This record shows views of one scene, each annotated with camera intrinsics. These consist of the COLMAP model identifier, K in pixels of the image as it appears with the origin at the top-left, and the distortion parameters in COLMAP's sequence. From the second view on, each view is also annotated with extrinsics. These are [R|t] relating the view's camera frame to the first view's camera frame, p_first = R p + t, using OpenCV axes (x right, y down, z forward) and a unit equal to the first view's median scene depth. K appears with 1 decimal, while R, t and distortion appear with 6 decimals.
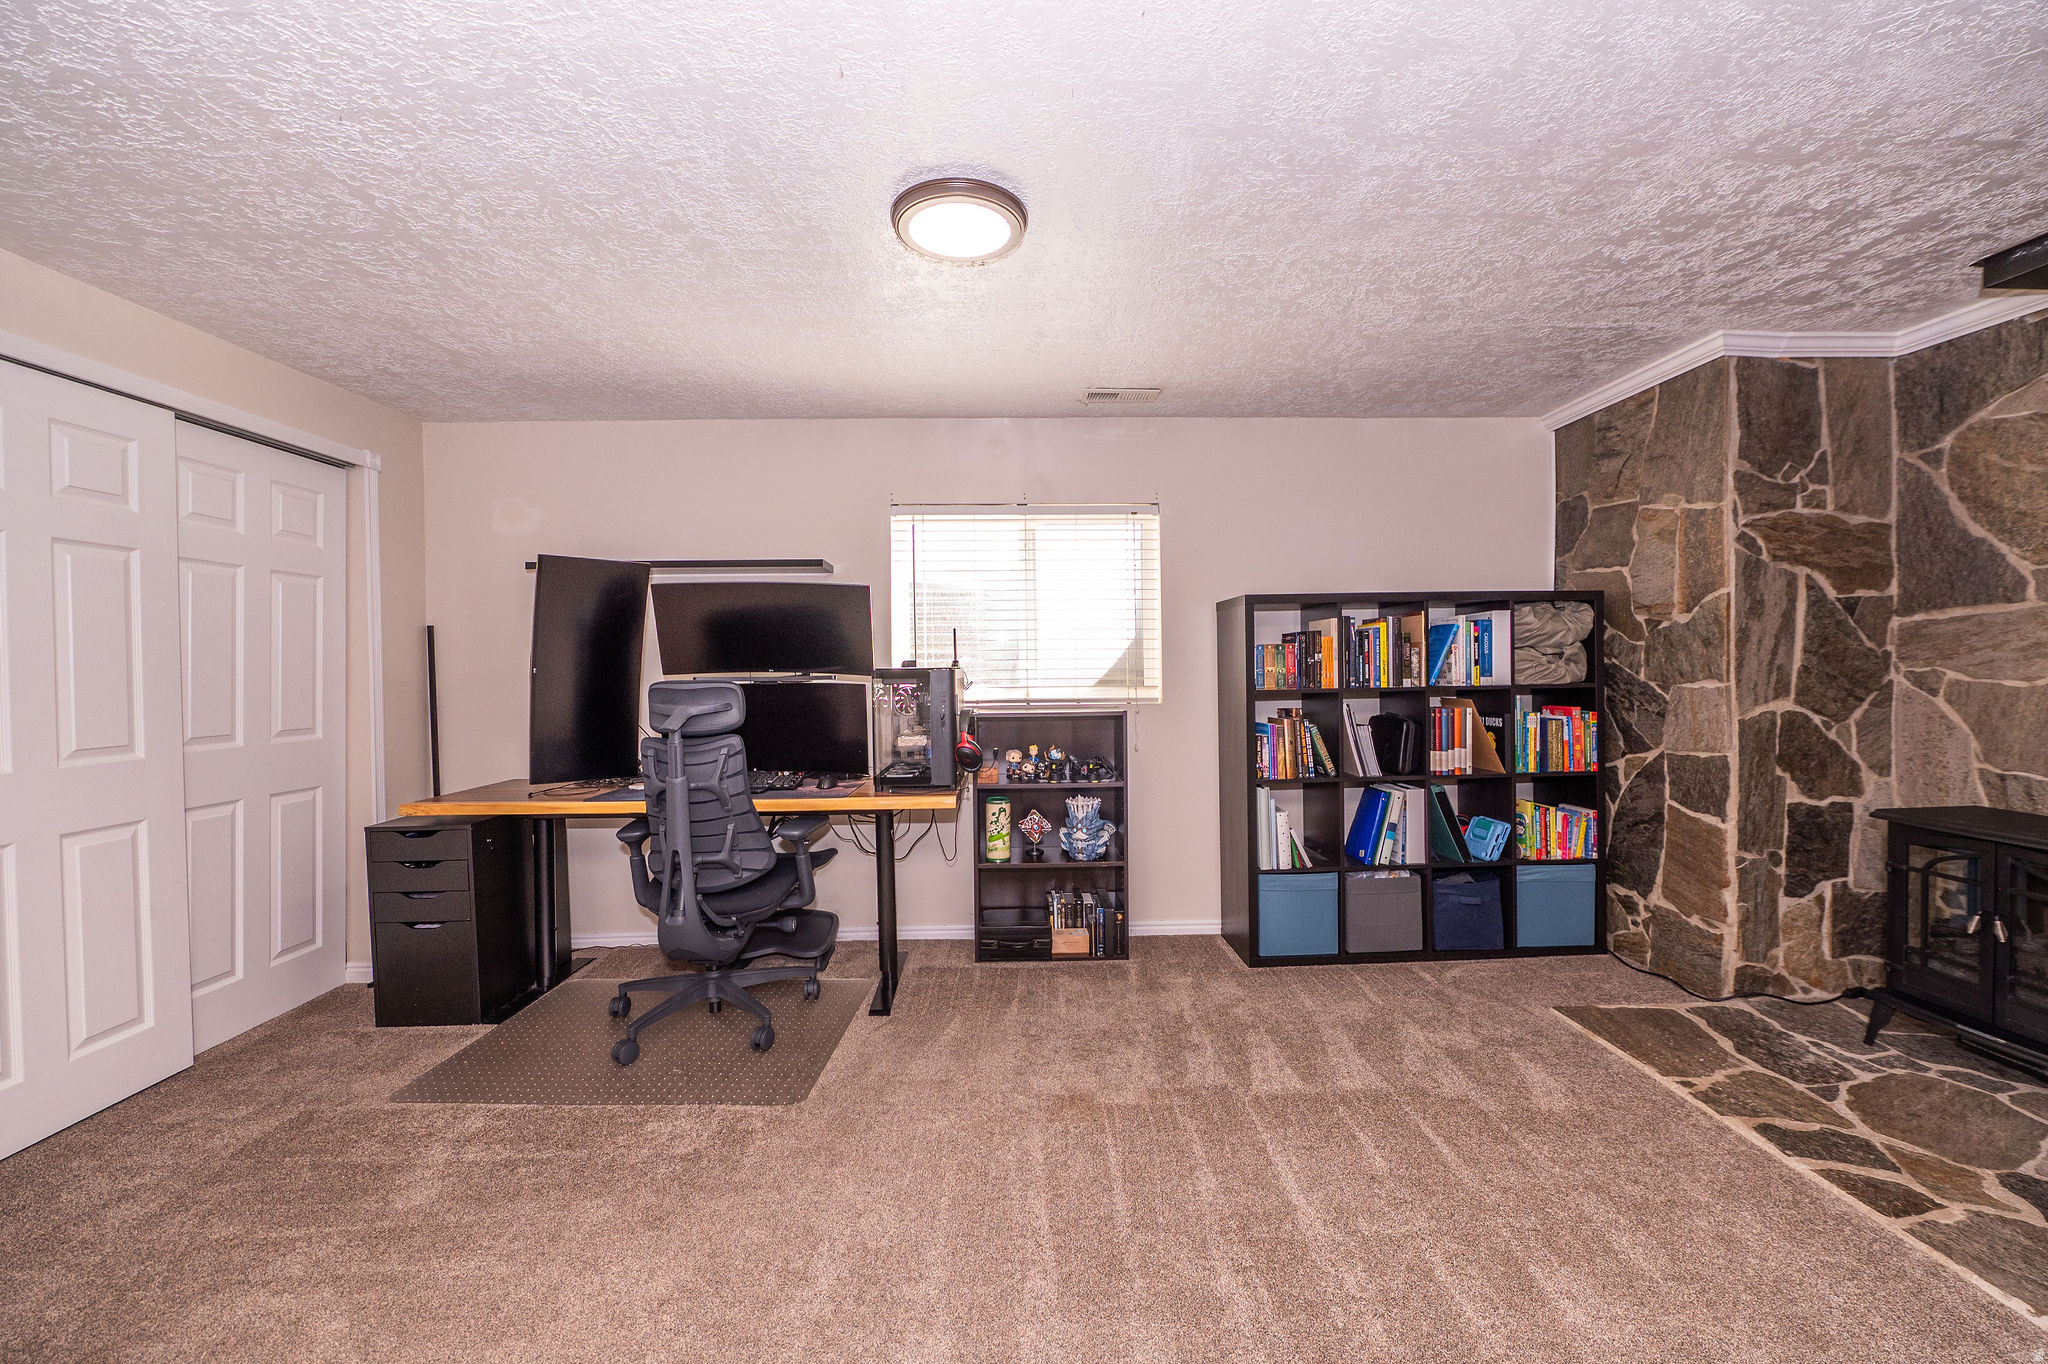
lens RADIAL K [[809.8, 0, 1030.3], [0, 809.8, 683.6], [0, 0, 1]] dist [-0.010270, -0.001716]
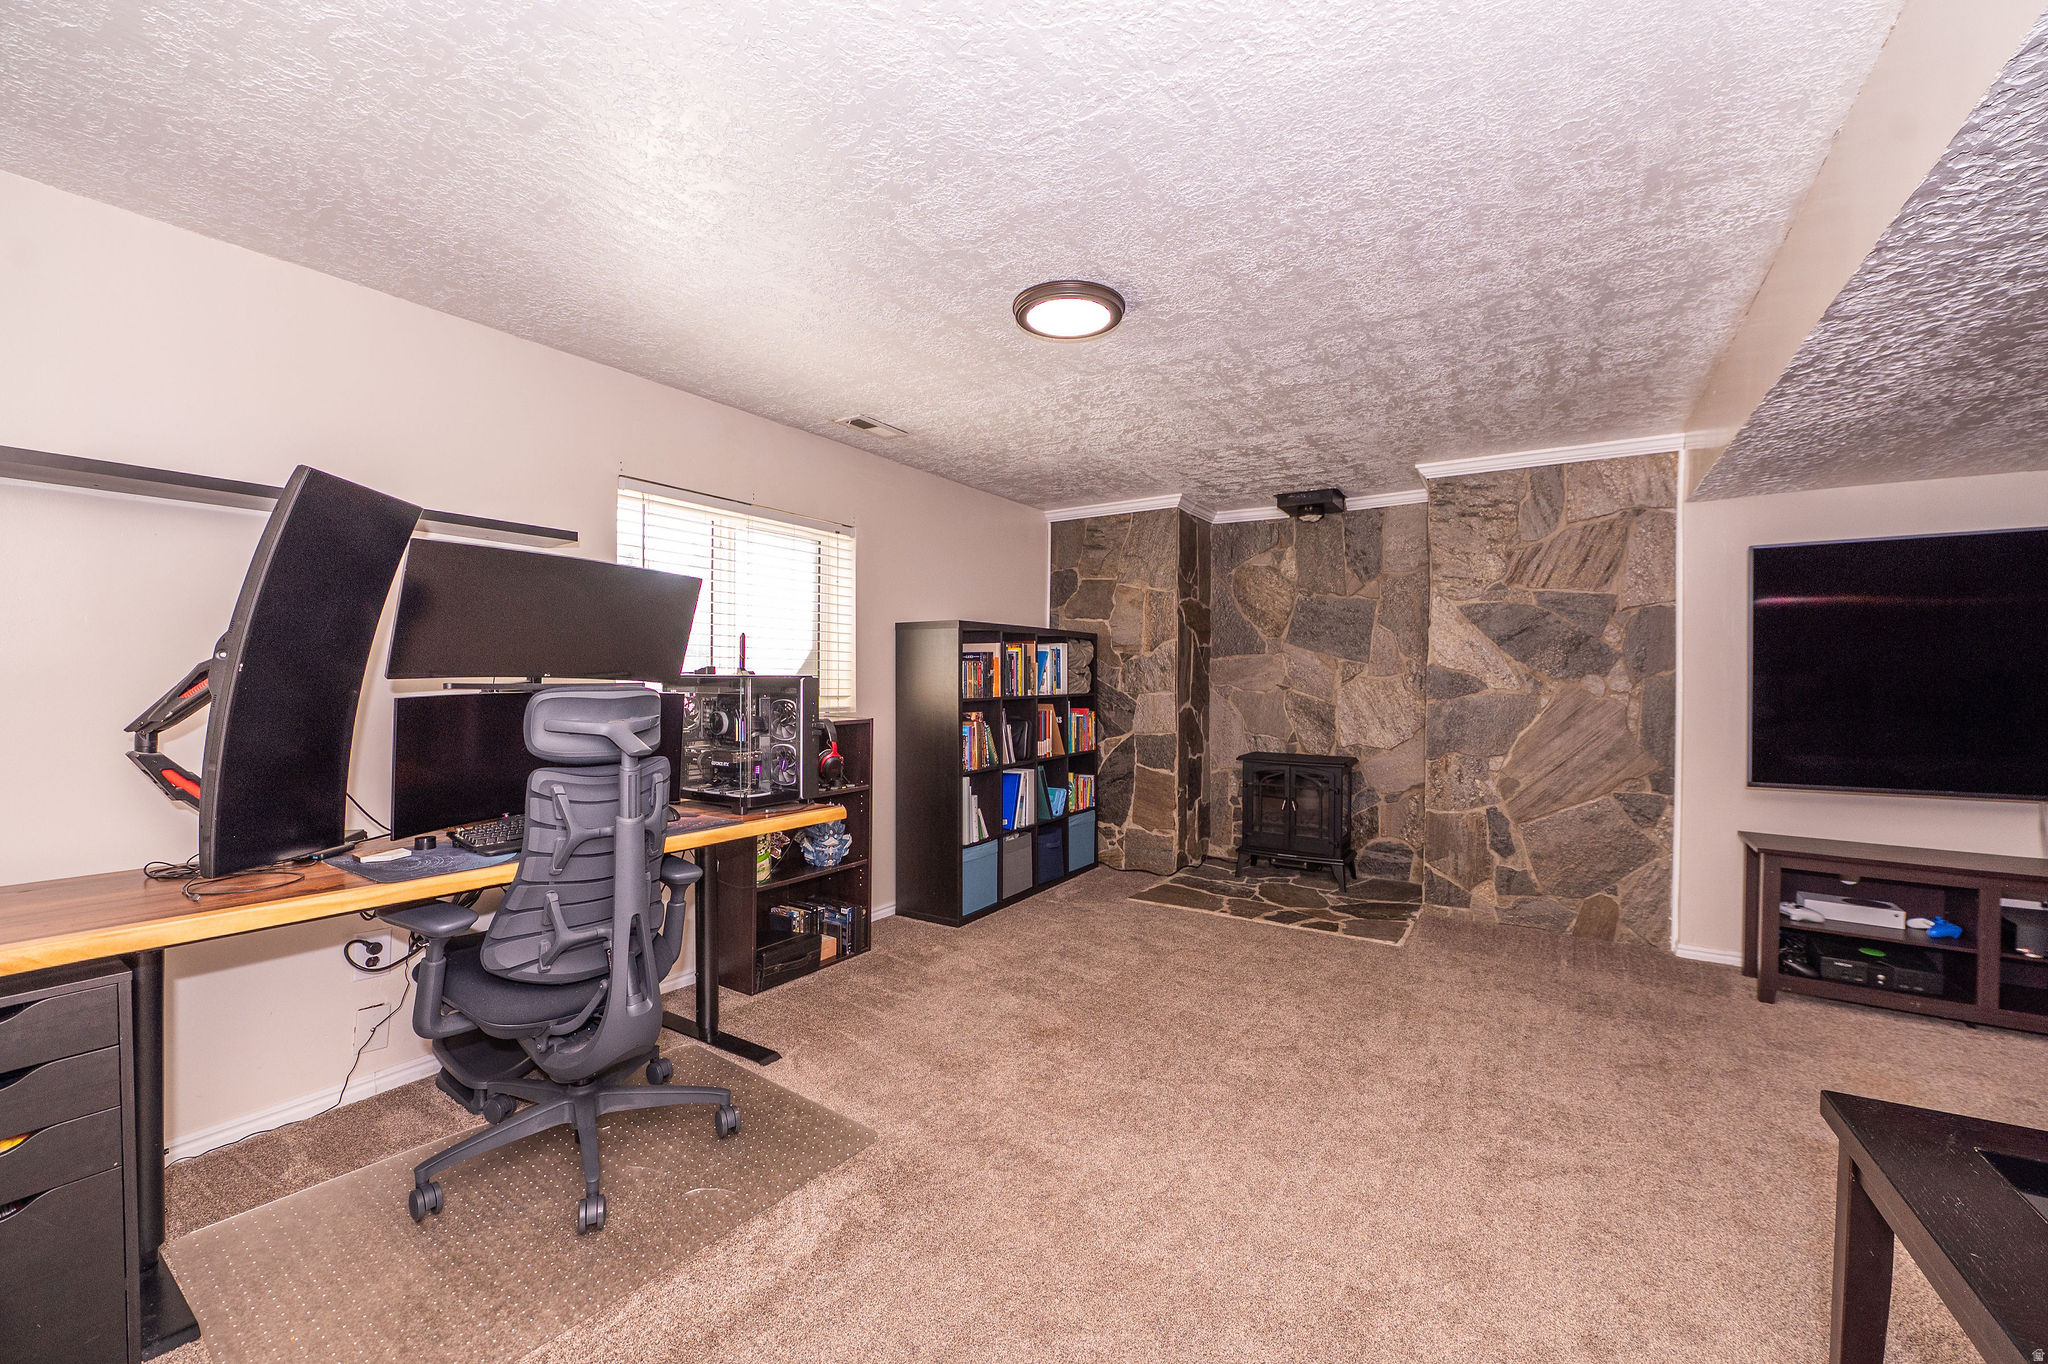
lens RADIAL K [[809.8, 0, 1030.8], [0, 809.8, 687.7], [0, 0, 1]] dist [-0.010270, -0.001716]
pose [[0.570294, 0.005776, 0.821421, -0.667571], [0.006275, 0.999915, -0.011388, 0.006175], [-0.821417, 0.011649, 0.570209, 0.215238]]
